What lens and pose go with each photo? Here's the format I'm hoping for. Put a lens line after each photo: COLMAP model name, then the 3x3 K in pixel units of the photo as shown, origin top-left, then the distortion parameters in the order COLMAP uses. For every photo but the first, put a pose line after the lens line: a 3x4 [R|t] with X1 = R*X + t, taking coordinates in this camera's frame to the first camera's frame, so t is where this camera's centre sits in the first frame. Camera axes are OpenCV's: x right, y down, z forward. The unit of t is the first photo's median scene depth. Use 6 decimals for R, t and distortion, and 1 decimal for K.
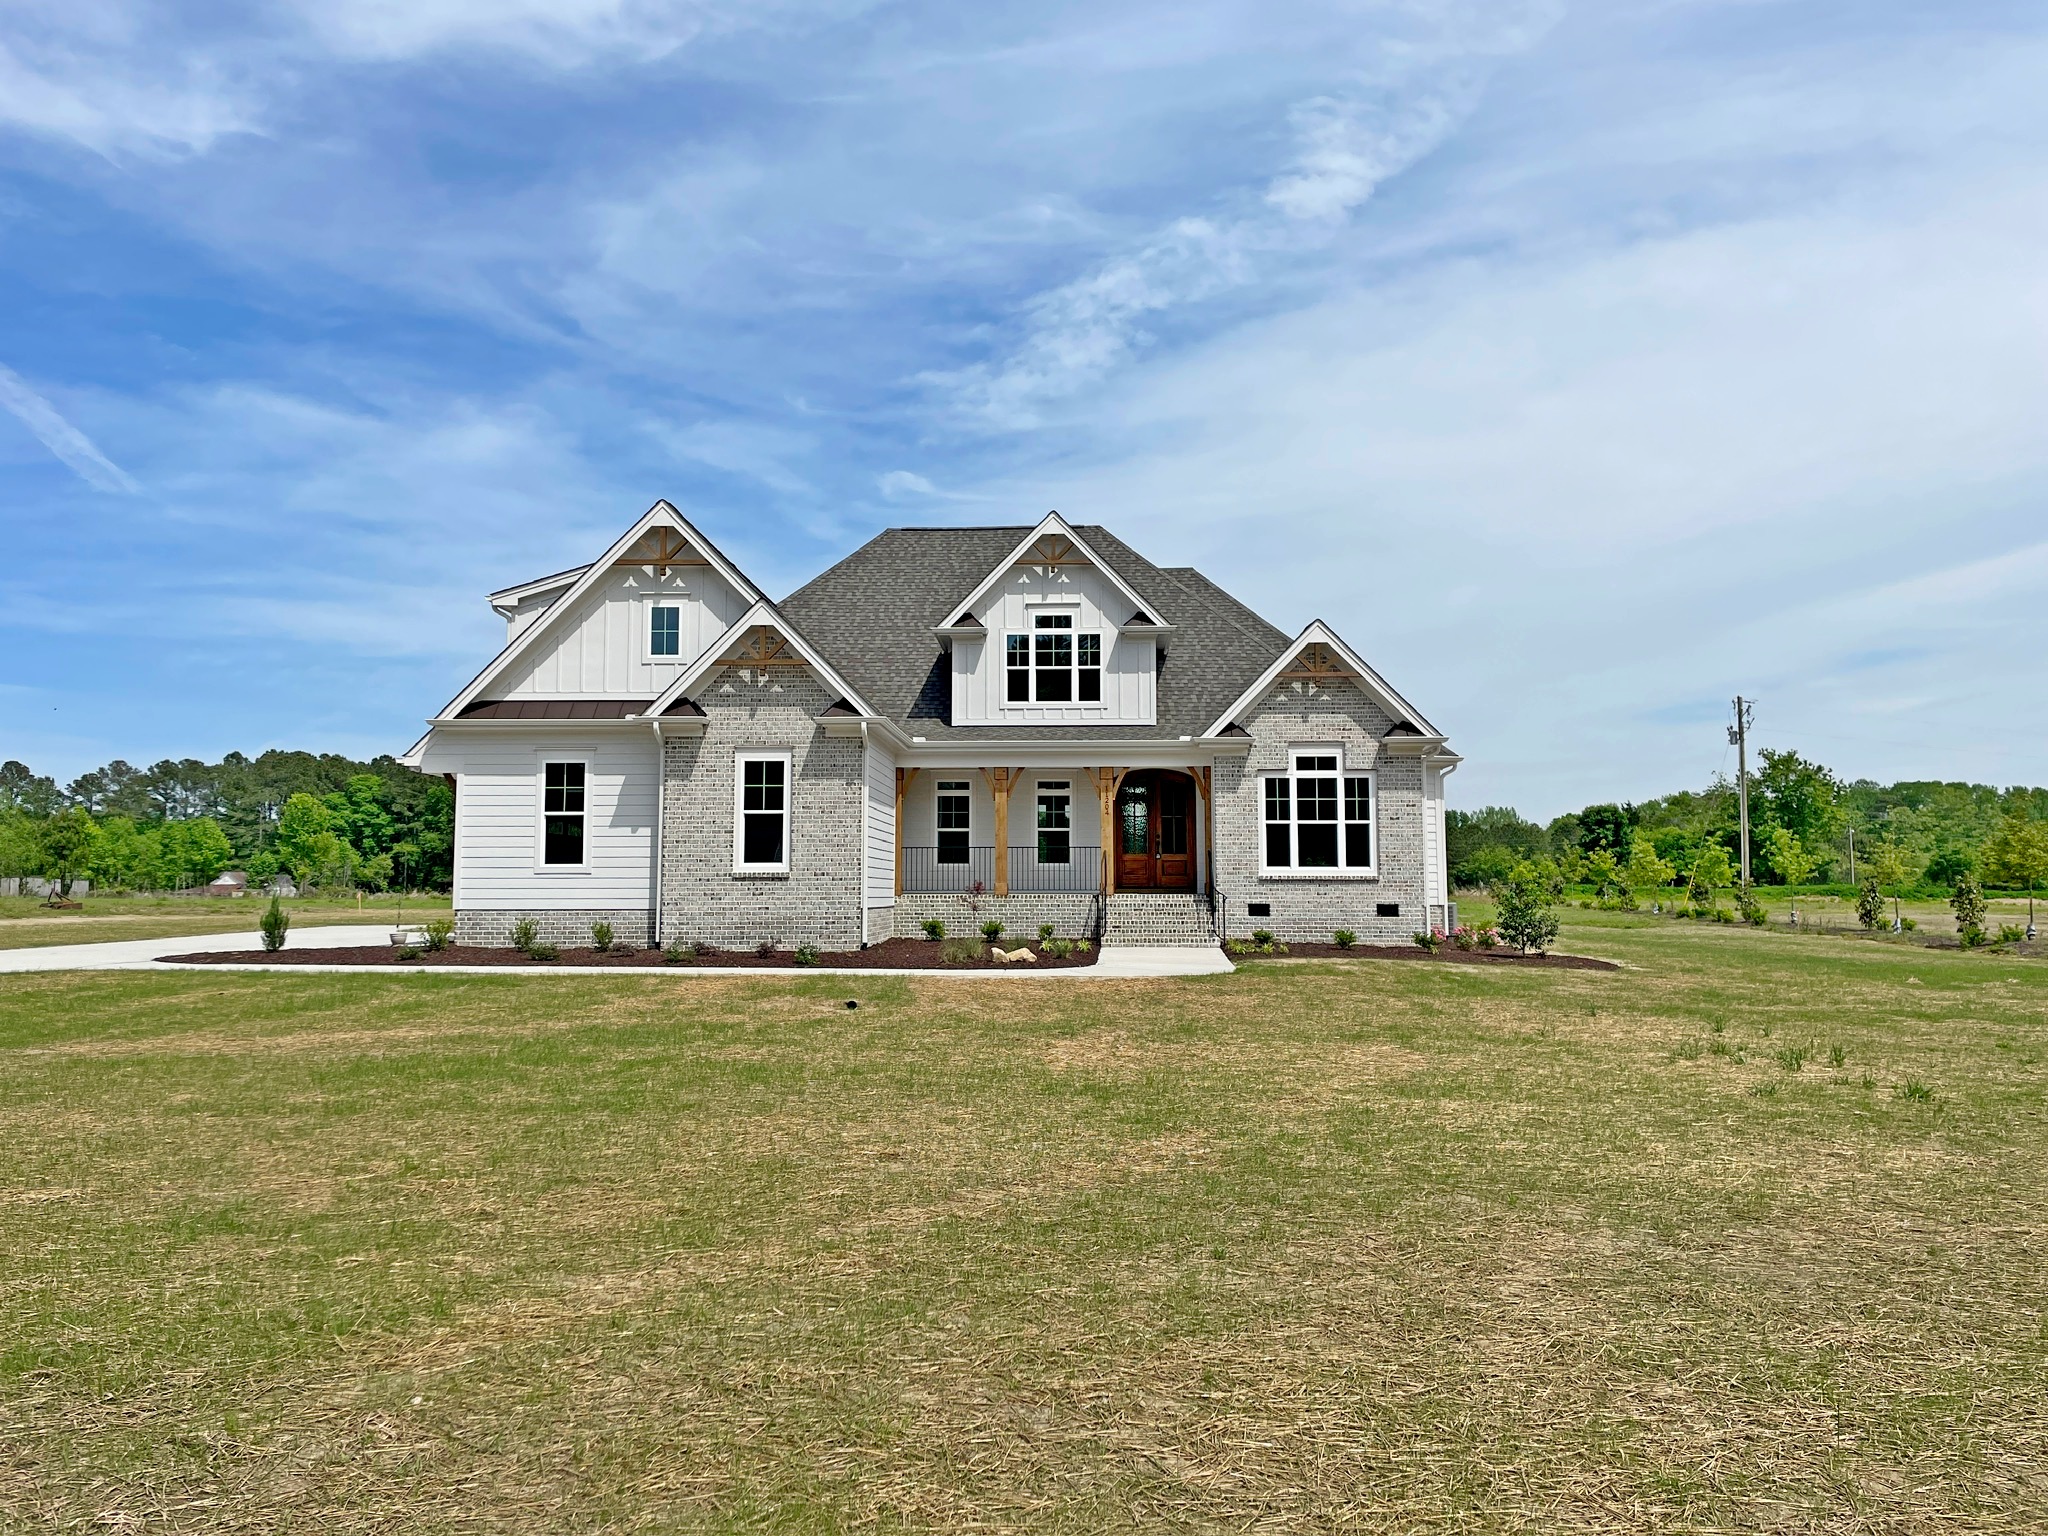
lens RADIAL K [[1562.6, 0, 1023.5], [0, 1562.6, 767.4], [0, 0, 1]] dist [-0.001929, -0.000200]
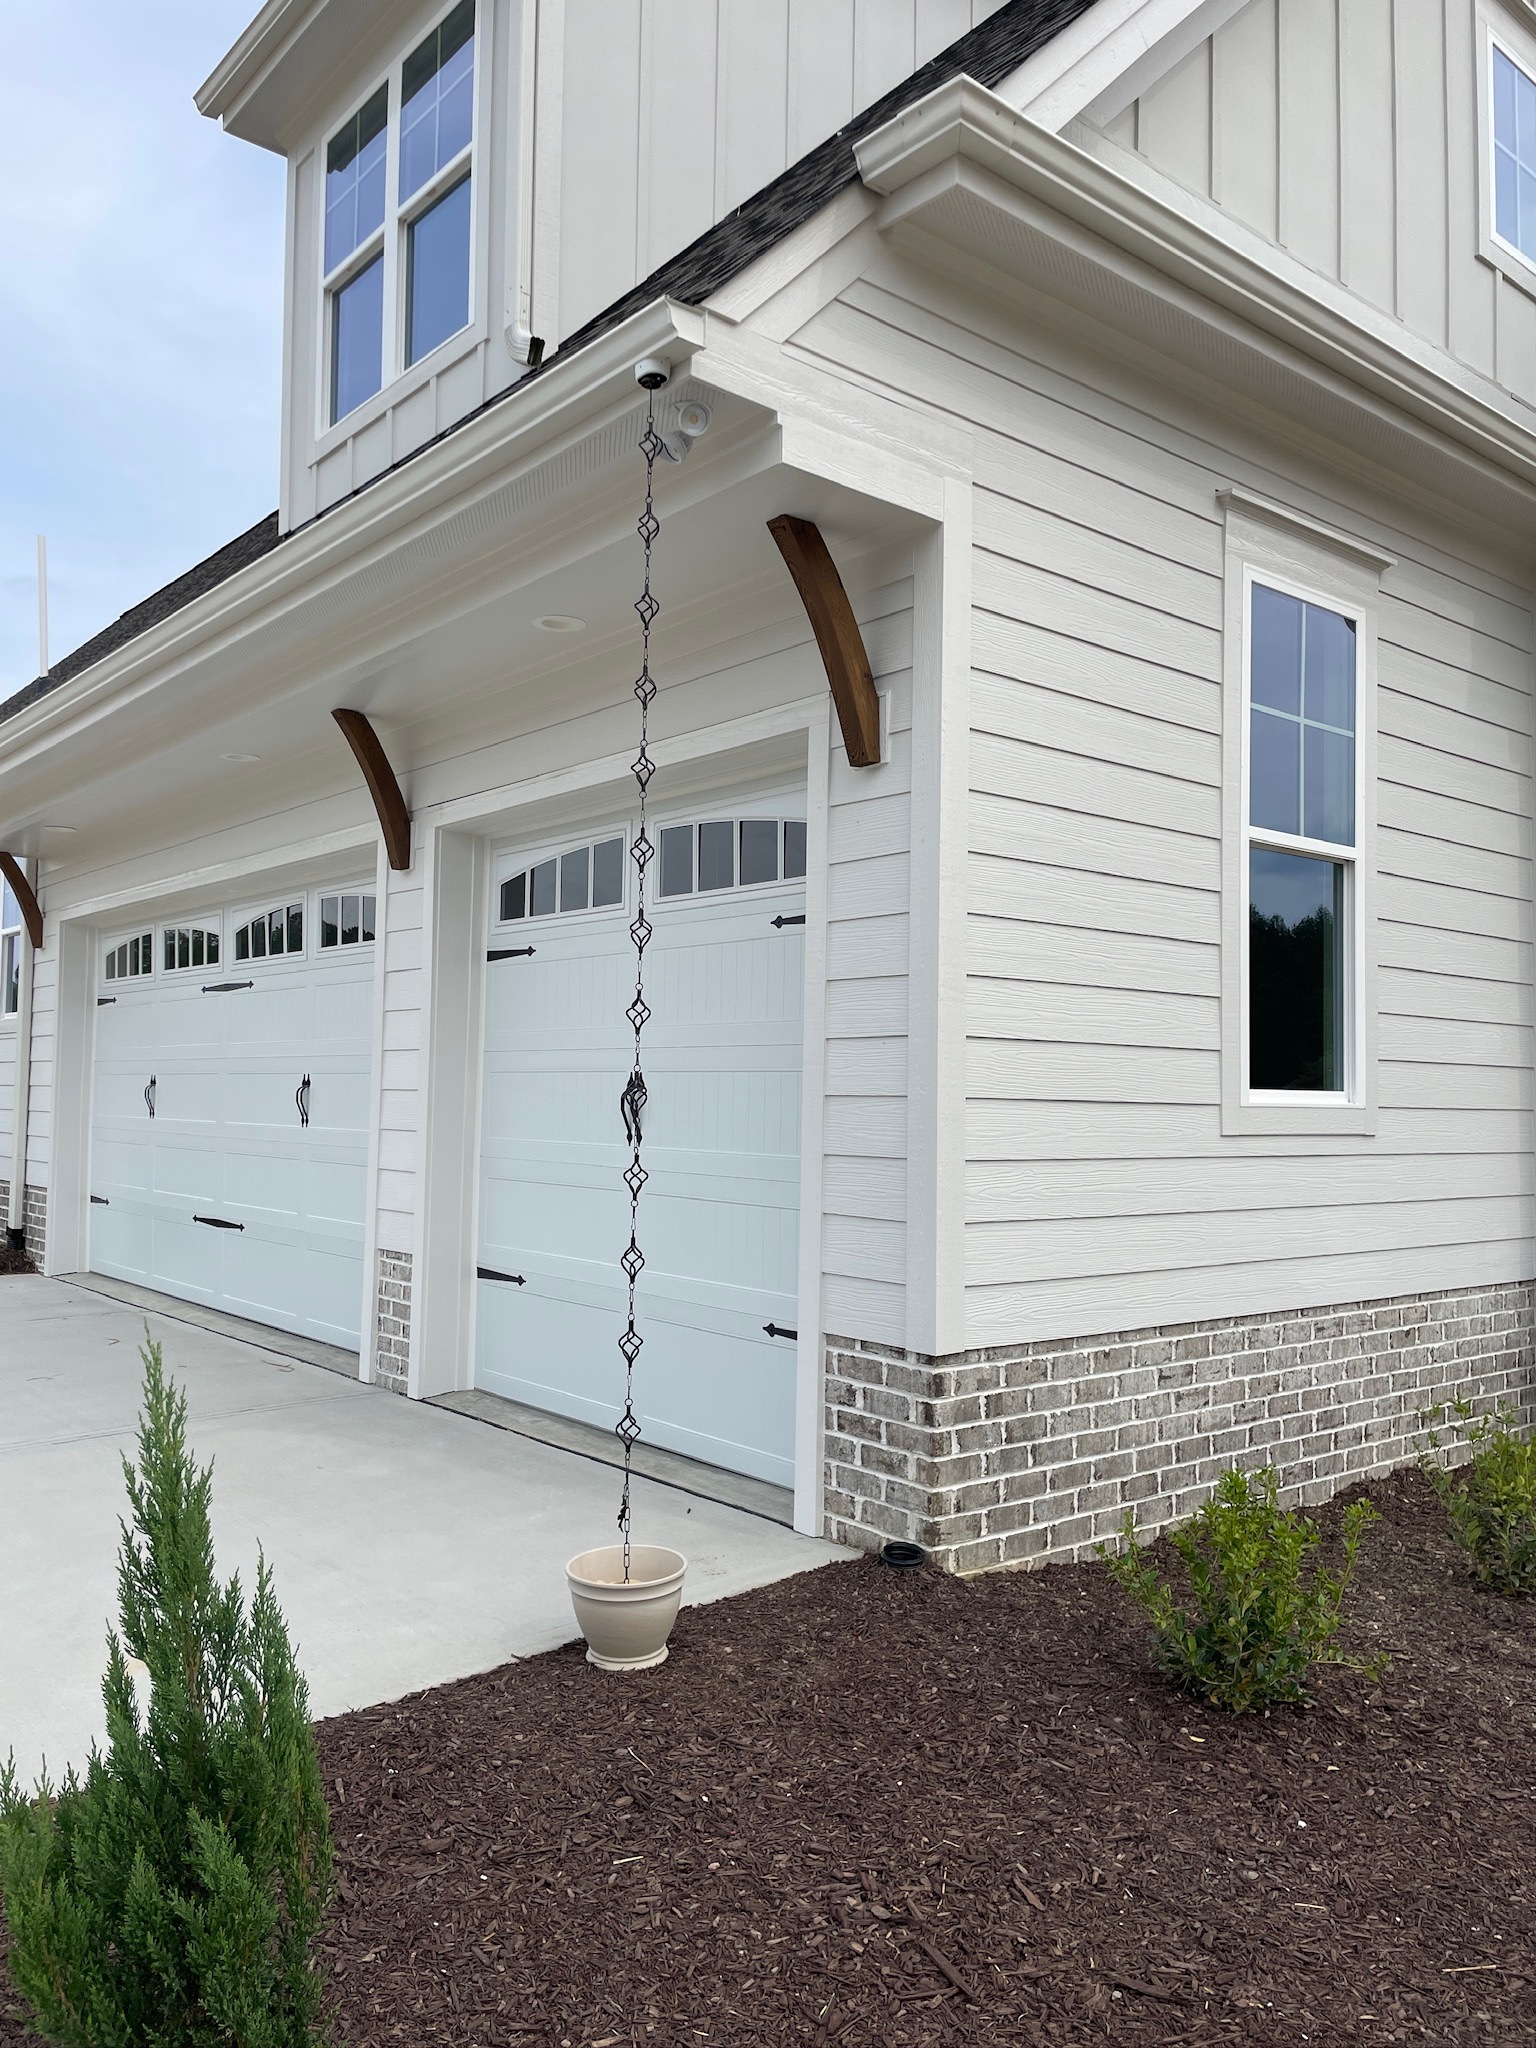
lens RADIAL K [[1562.6, 0, 767.6], [0, 1562.6, 1023.3], [0, 0, 1]] dist [-0.001929, -0.000200]
pose [[0.755974, 0.043141, 0.653179, -0.482880], [-0.068296, 0.997578, 0.013157, 0.055189], [-0.651029, -0.054556, 0.757090, 0.887759]]
